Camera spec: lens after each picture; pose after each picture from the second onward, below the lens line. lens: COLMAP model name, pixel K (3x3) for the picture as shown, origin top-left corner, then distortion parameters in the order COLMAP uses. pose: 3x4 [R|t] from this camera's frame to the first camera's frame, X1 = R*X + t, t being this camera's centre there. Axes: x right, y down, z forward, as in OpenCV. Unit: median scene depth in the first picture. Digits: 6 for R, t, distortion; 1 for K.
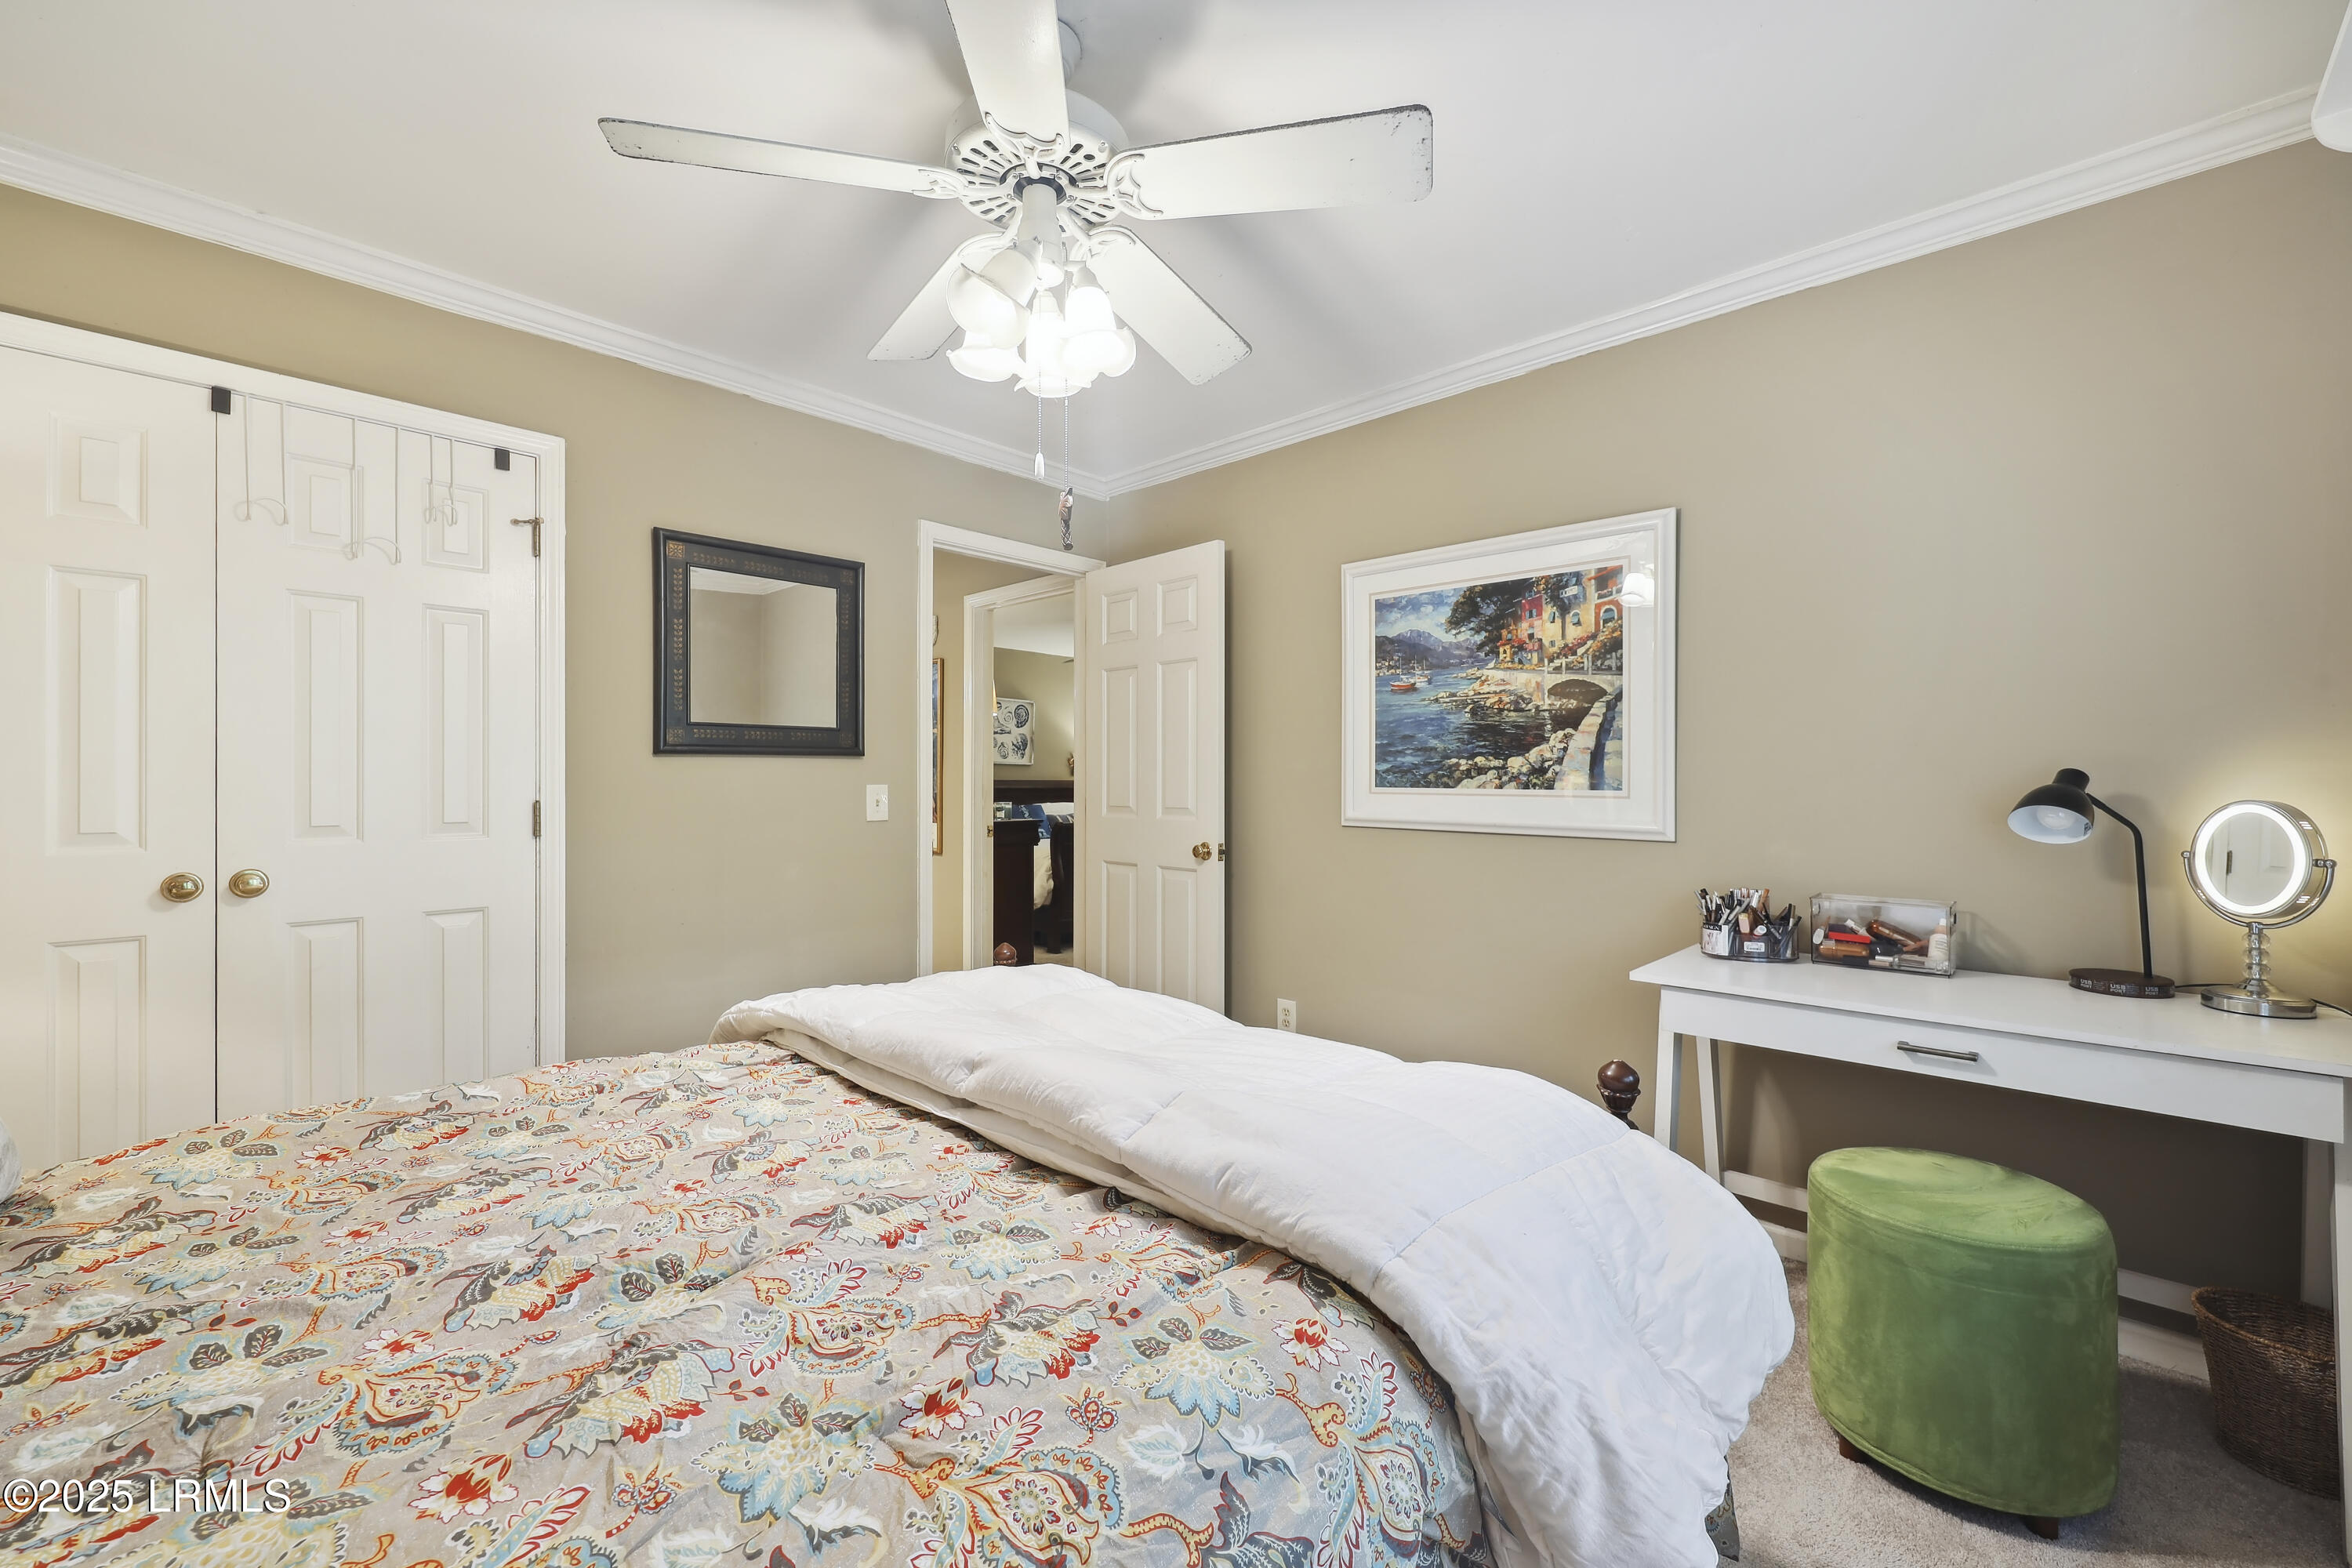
lens RADIAL K [[963.3, 0, 1174.0], [0, 963.3, 776.6], [0, 0, 1]] dist [0.003292, 0.000069]
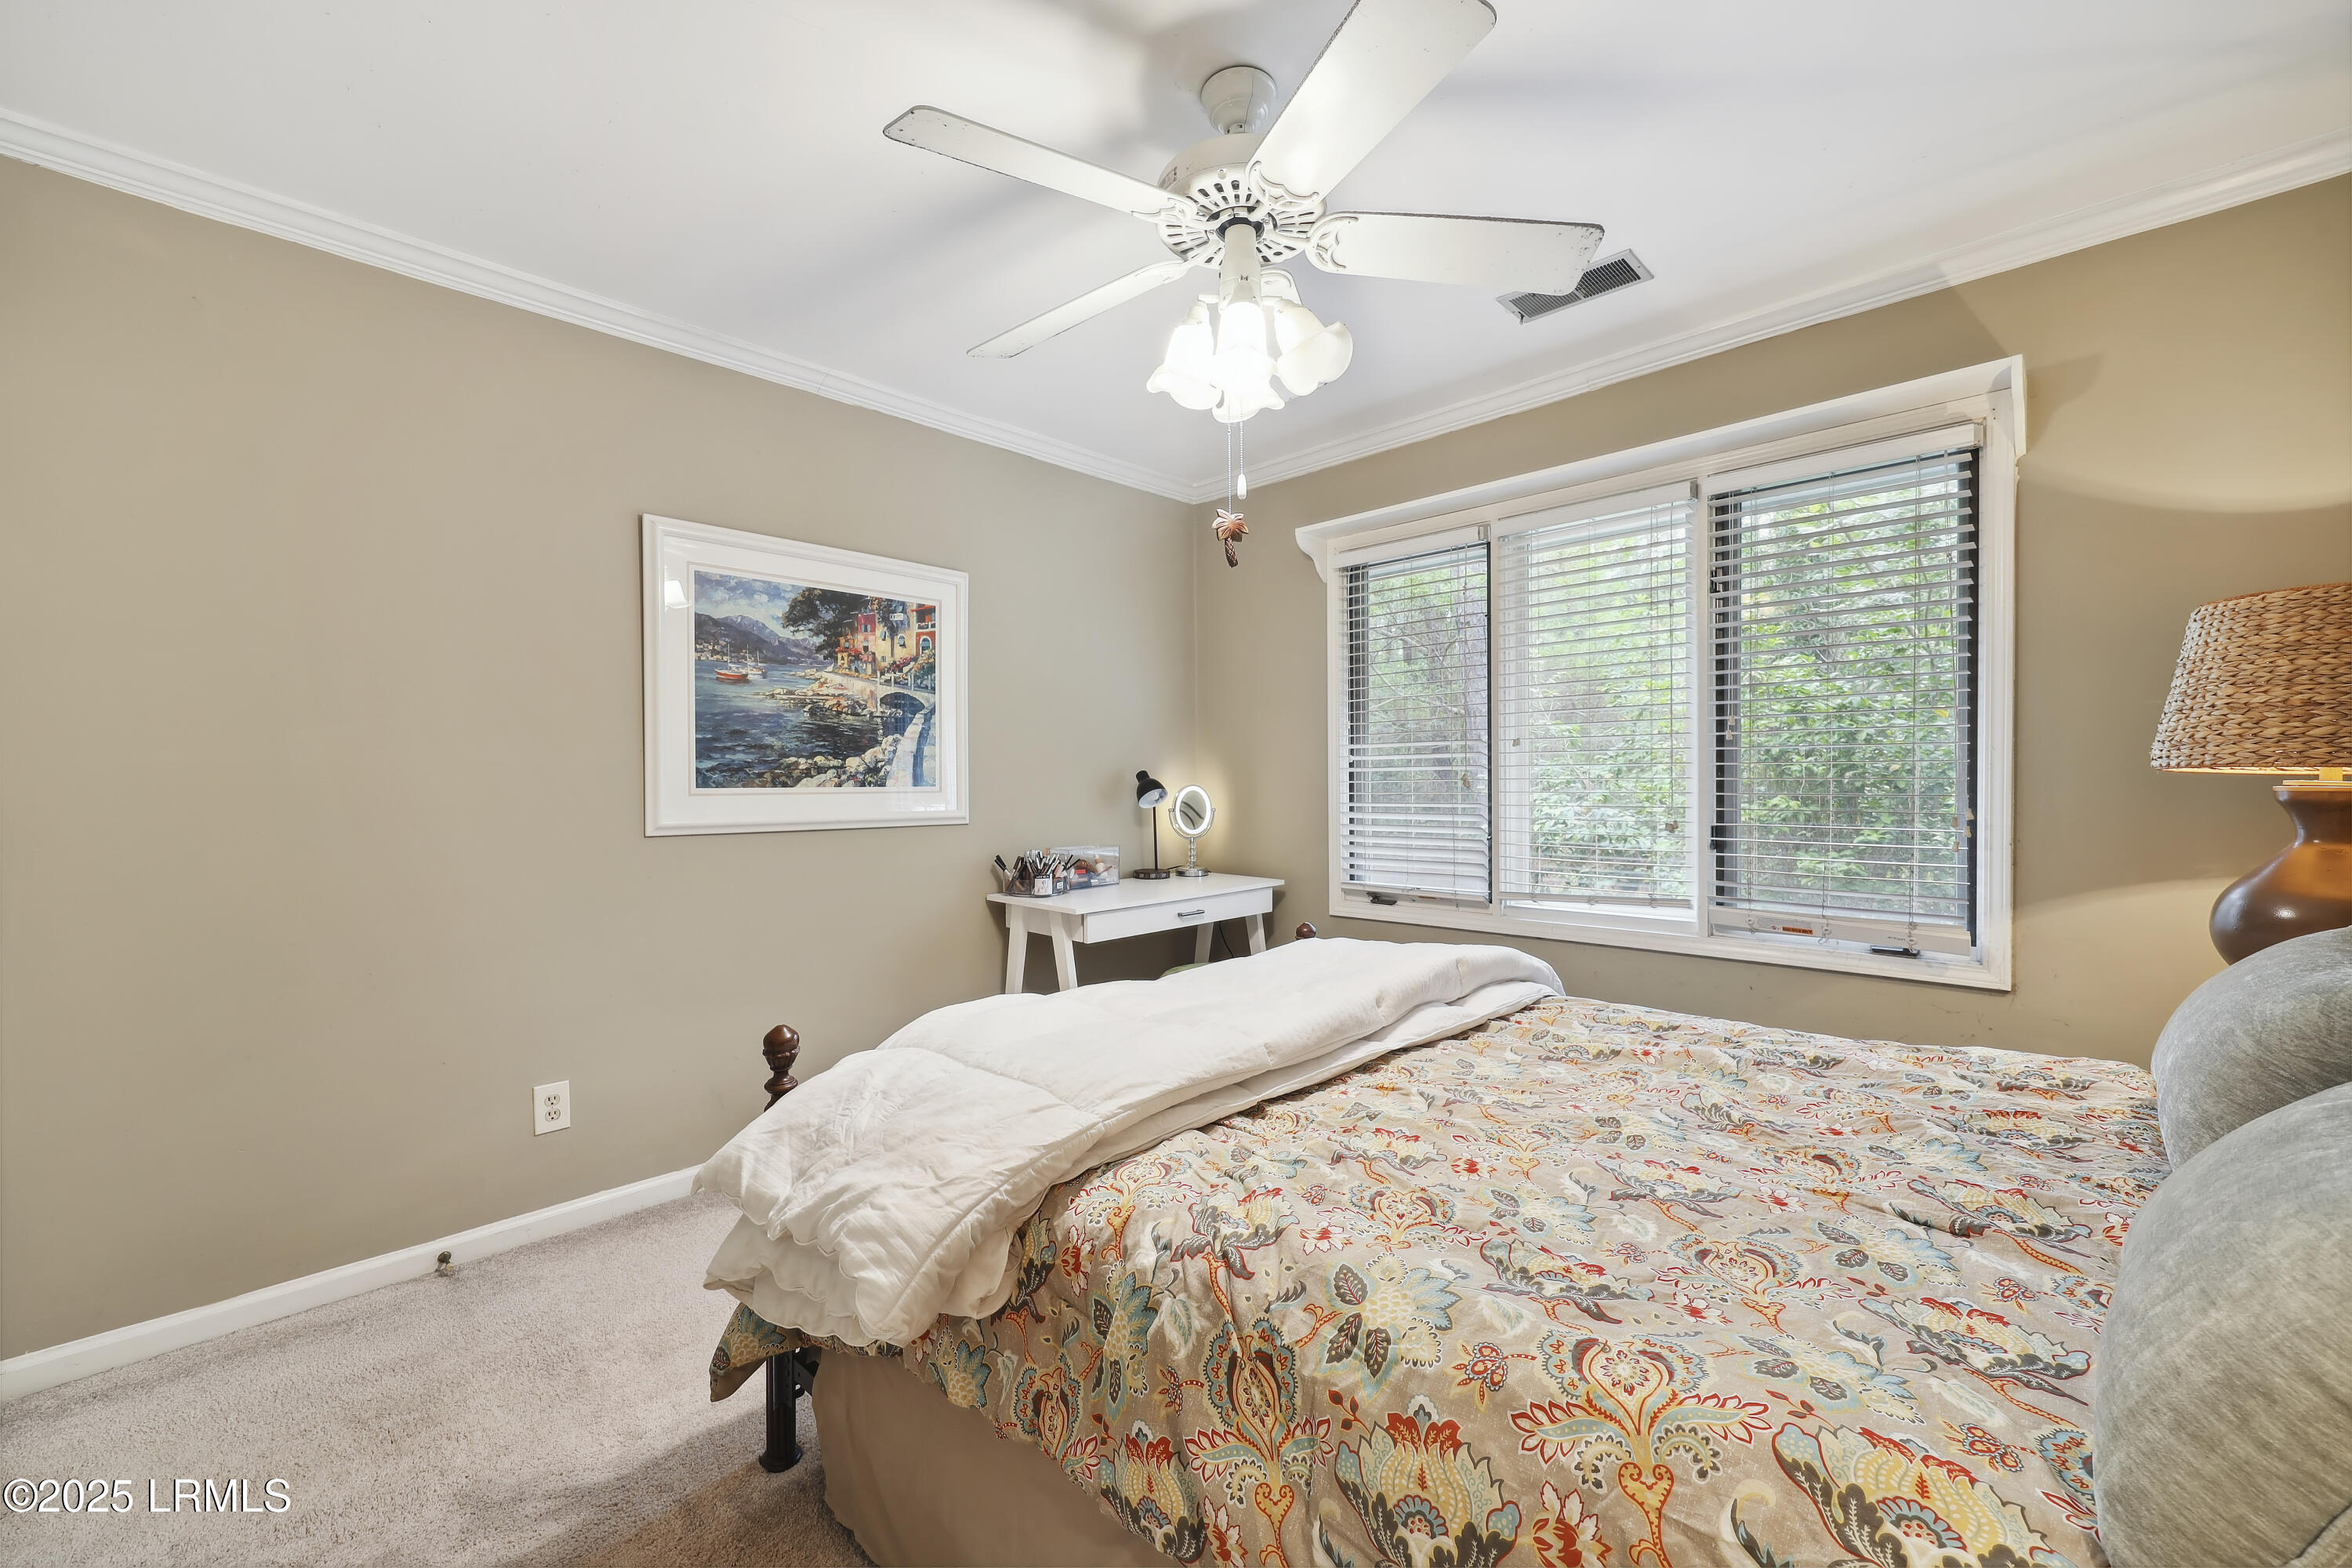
lens RADIAL K [[963.3, 0, 1173.2], [0, 963.3, 787.1], [0, 0, 1]] dist [0.003292, 0.000069]
pose [[0.006745, -0.011078, 0.999916, -0.726054], [0.005172, 0.999926, 0.011043, 0.003006], [-0.999964, 0.005097, 0.006801, 0.631989]]
